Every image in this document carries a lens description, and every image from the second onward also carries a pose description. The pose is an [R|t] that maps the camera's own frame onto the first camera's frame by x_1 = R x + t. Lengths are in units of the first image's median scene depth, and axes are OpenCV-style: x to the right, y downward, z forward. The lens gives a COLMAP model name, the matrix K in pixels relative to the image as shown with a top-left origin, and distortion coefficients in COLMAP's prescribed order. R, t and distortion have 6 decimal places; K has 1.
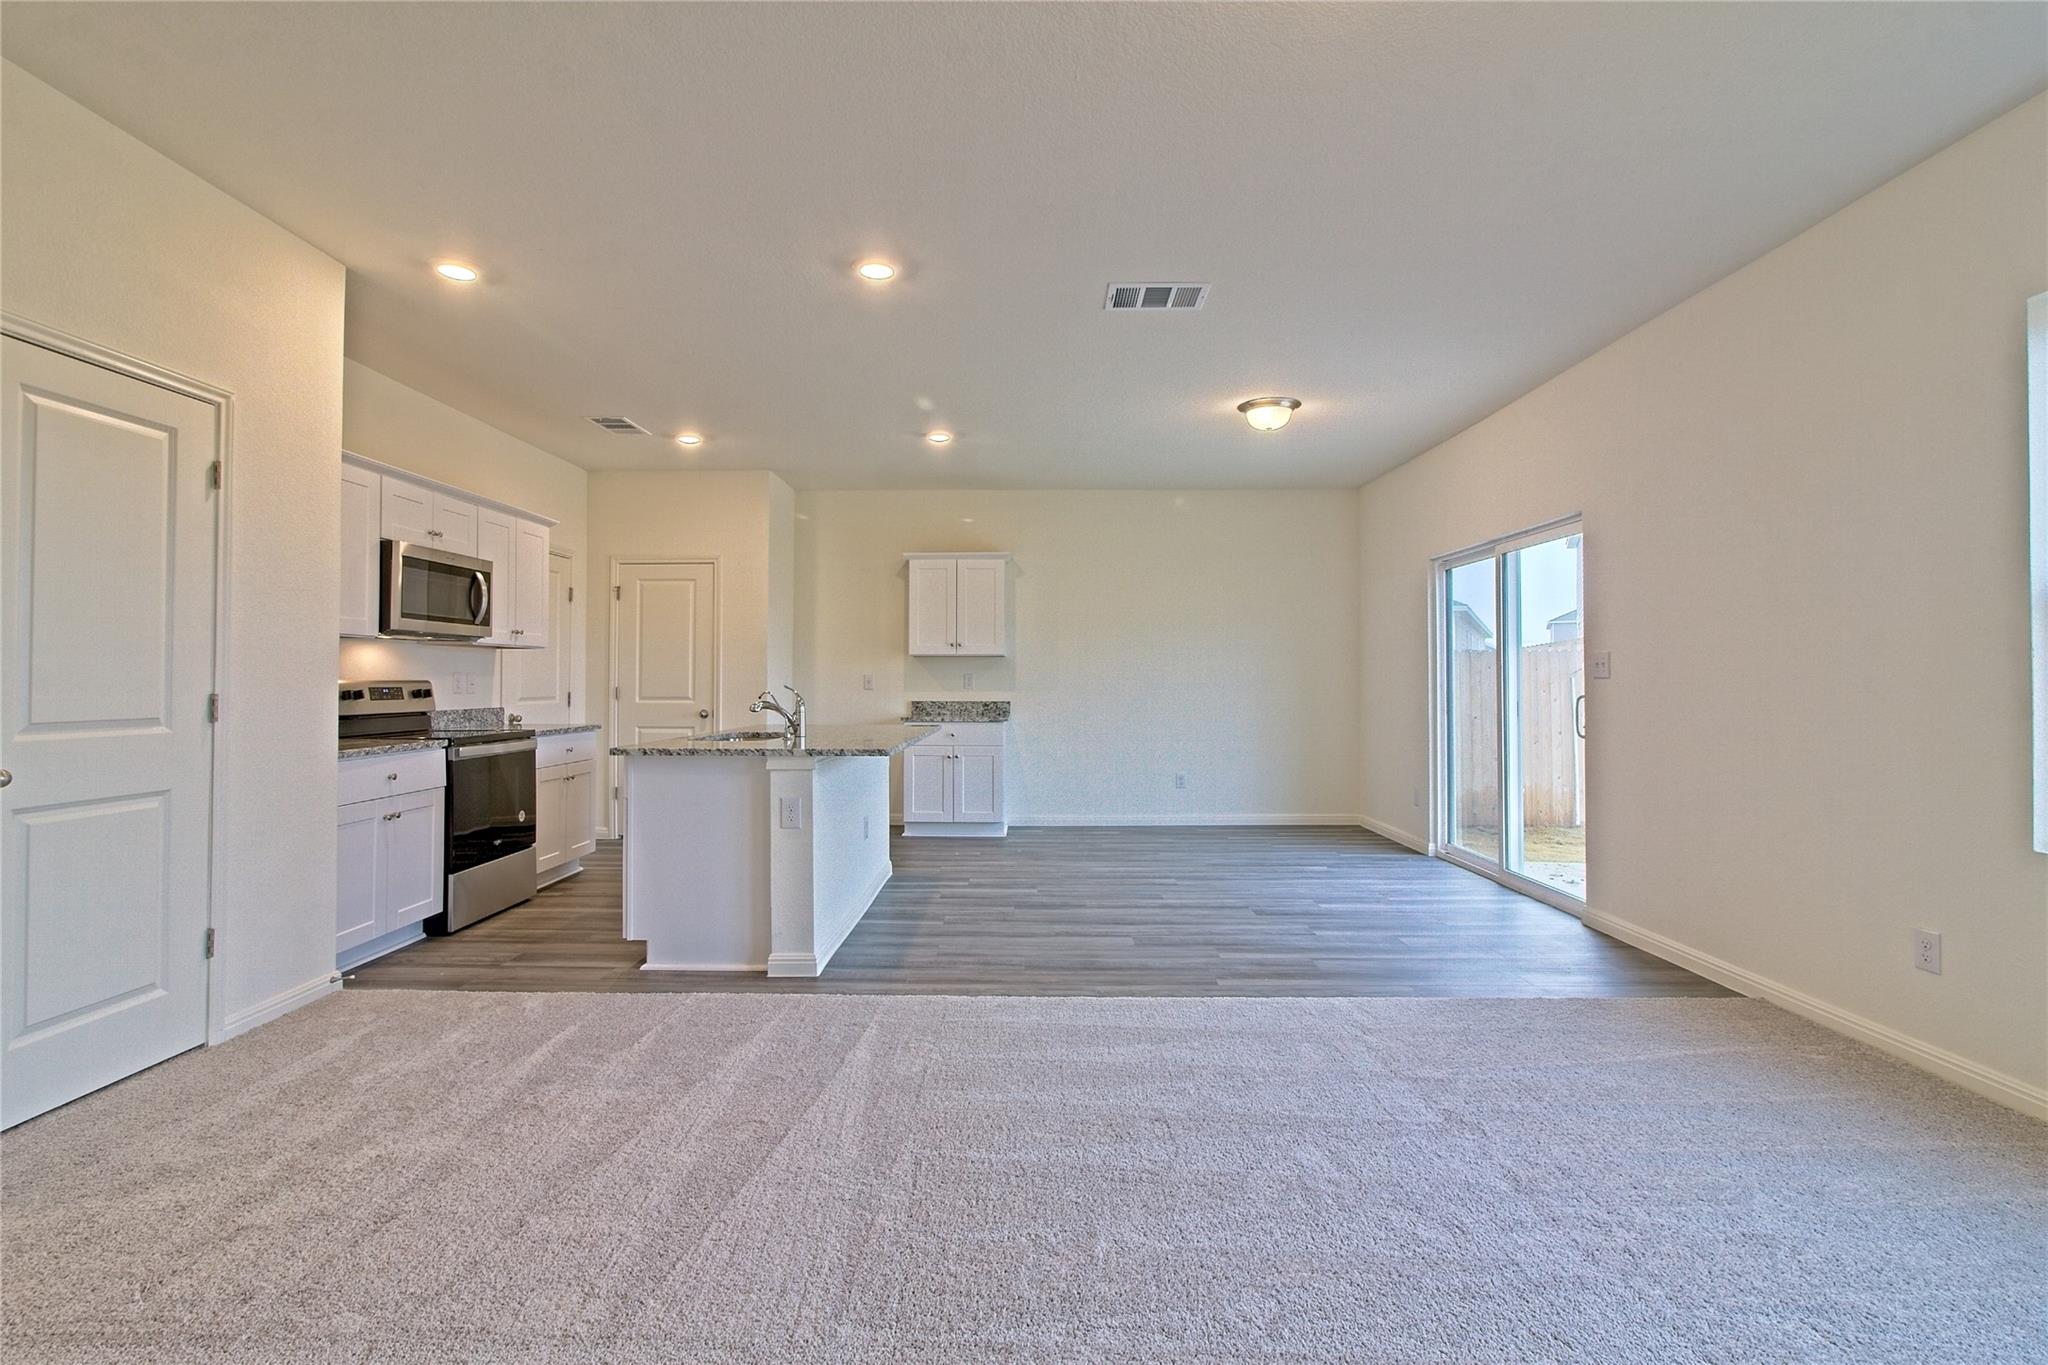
lens RADIAL K [[945.5, 0, 1015.1], [0, 945.5, 666.5], [0, 0, 1]] dist [-0.012945, 0.007675]
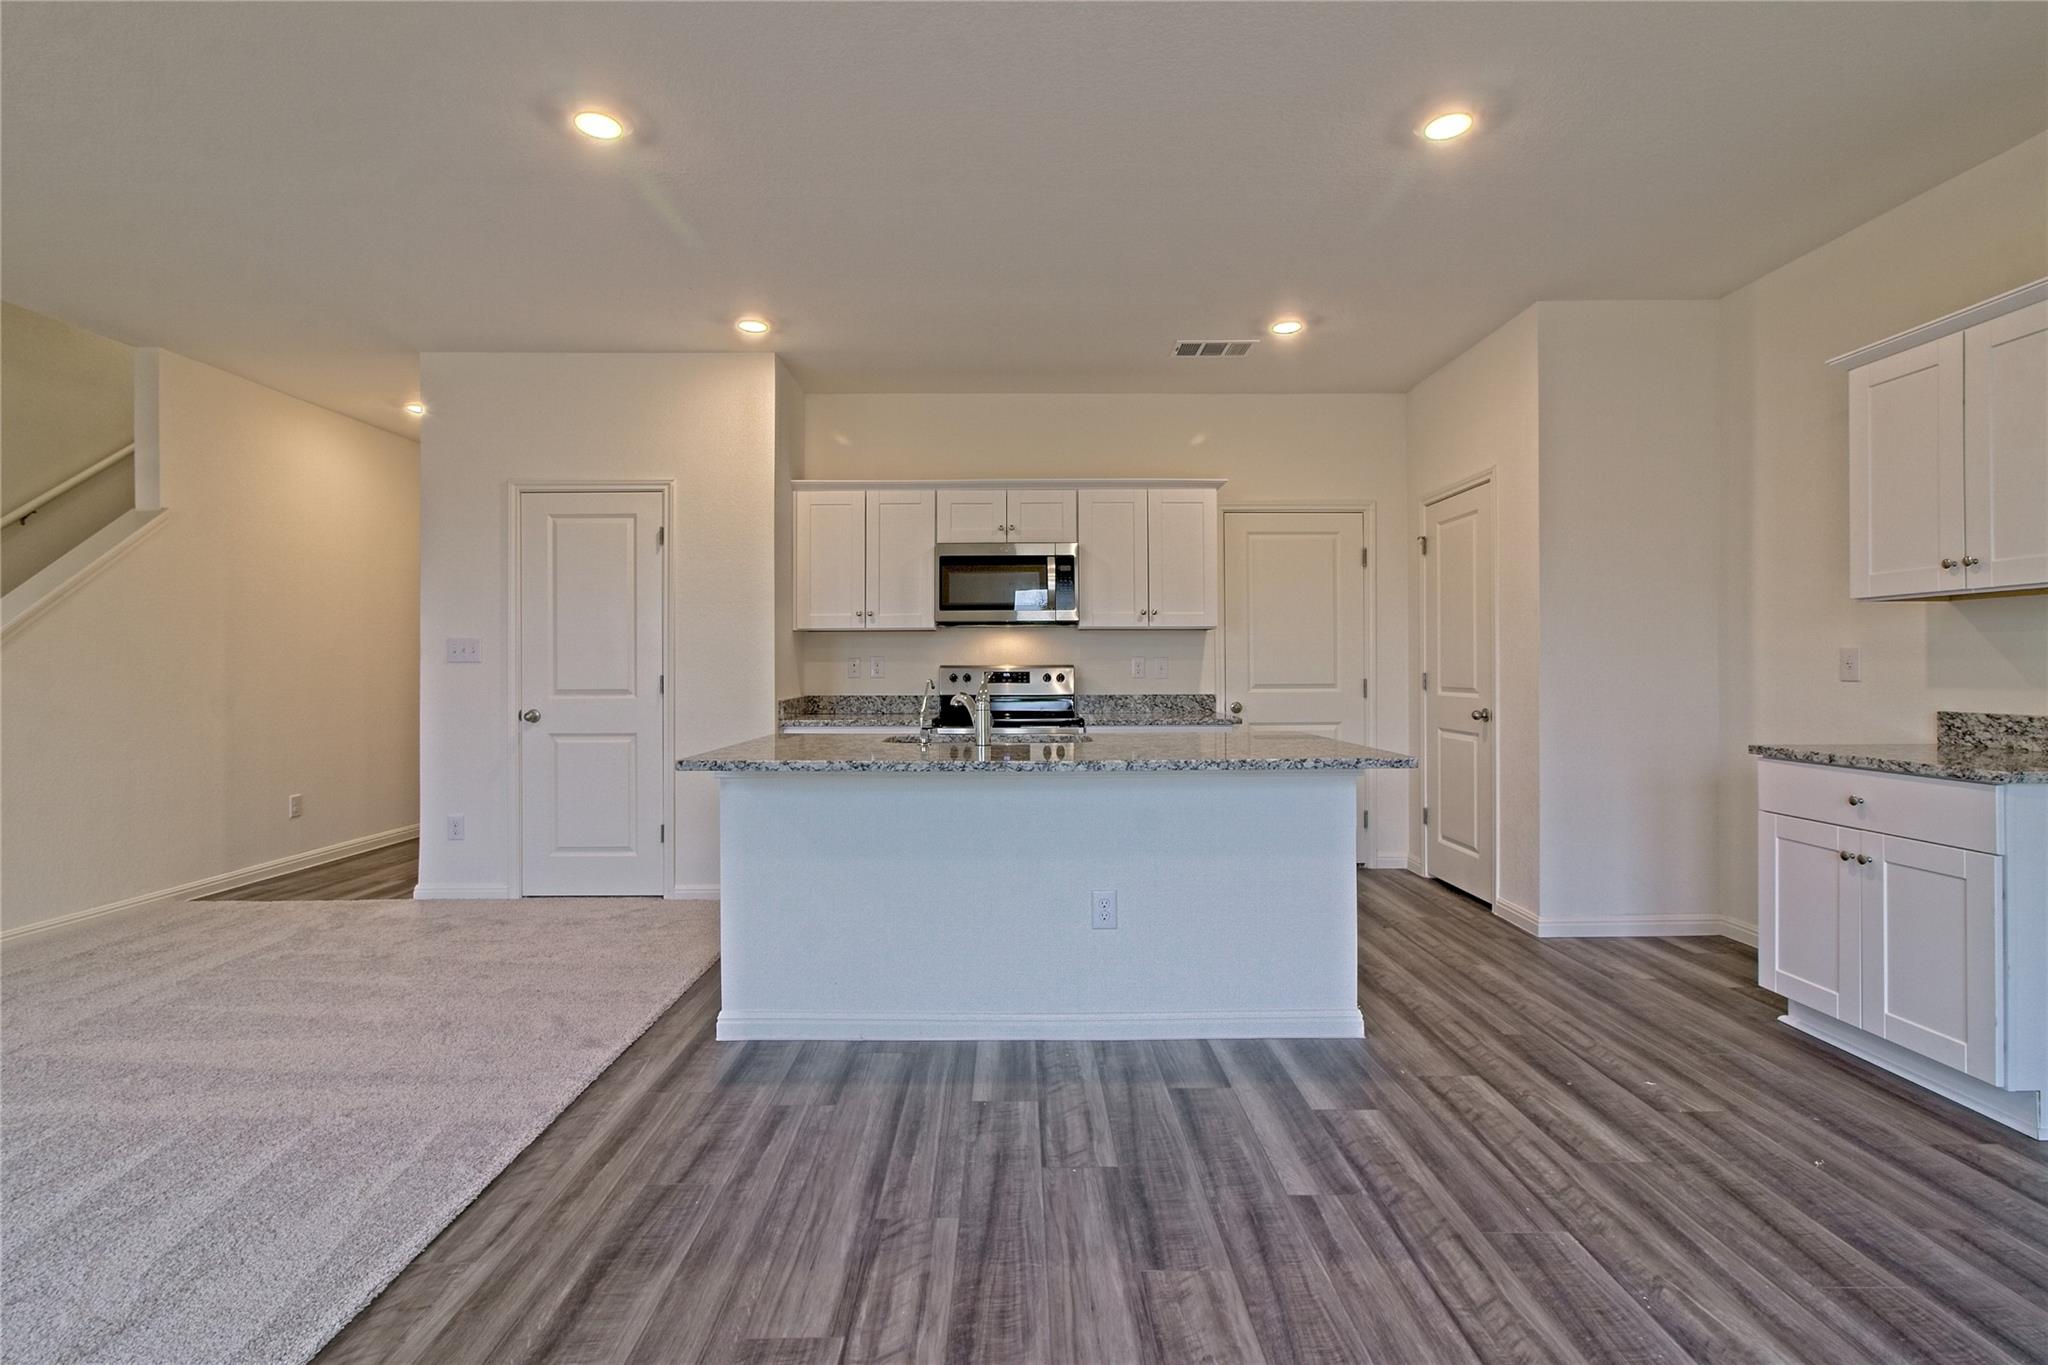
lens RADIAL K [[945.5, 0, 1018.3], [0, 945.5, 666.0], [0, 0, 1]] dist [-0.012945, 0.007675]
pose [[0.017856, -0.002435, -0.999838, 0.475823], [0.019228, 0.999813, -0.002092, 0.017936], [0.999656, -0.019187, 0.017900, 1.015680]]
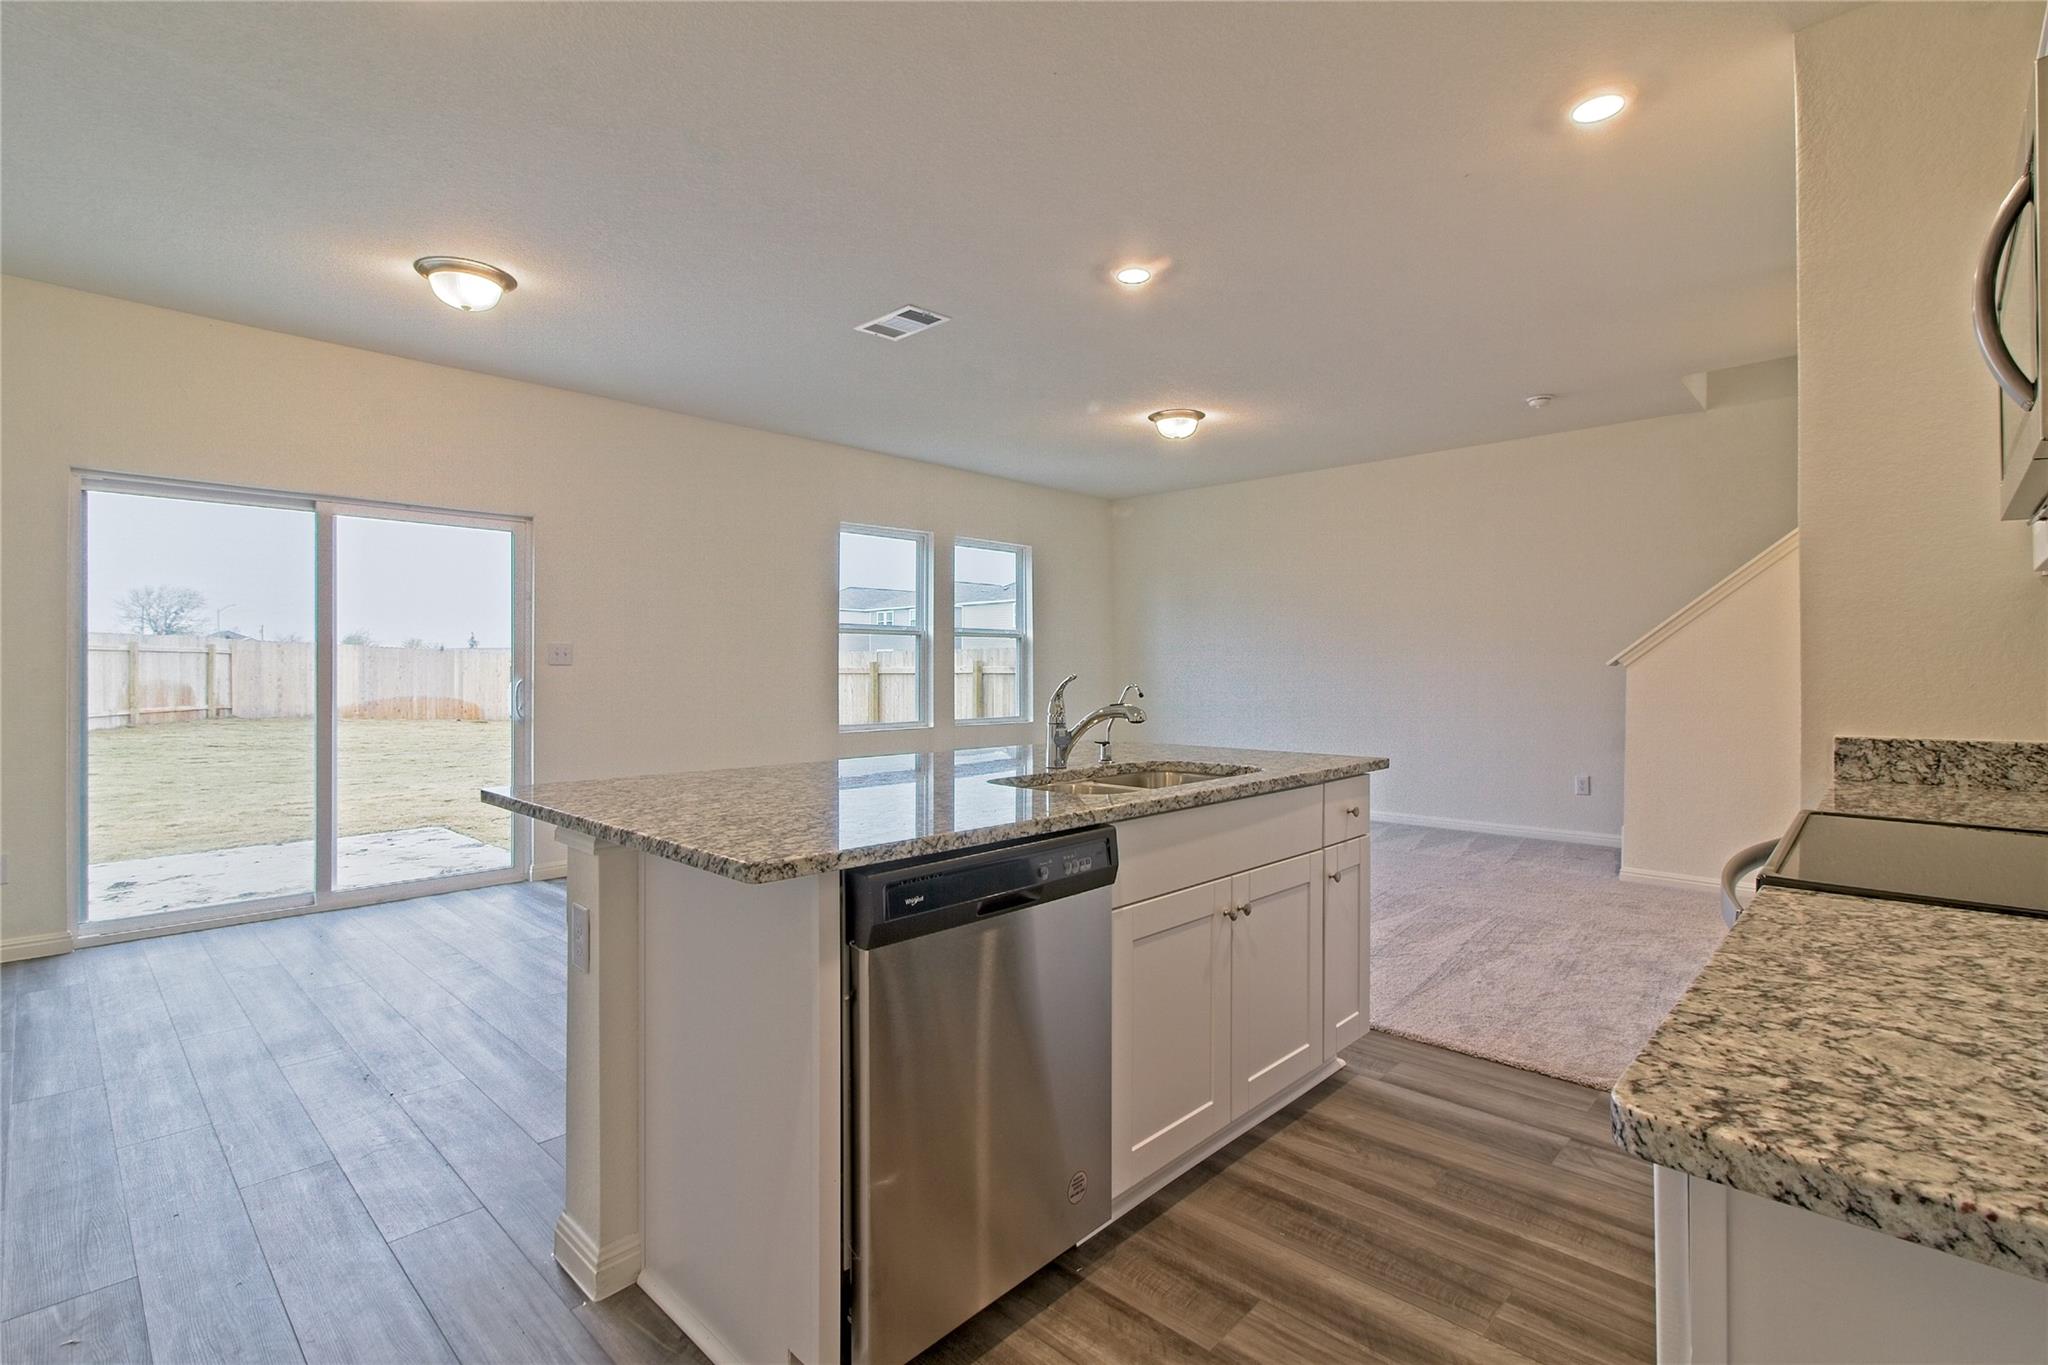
lens RADIAL K [[945.5, 0, 1014.8], [0, 945.5, 666.9], [0, 0, 1]] dist [-0.012945, 0.007675]
pose [[-0.731302, 0.001254, 0.682052, -0.589136], [-0.011227, 0.999841, -0.013876, 0.023199], [-0.681961, -0.017805, -0.731172, 1.425242]]
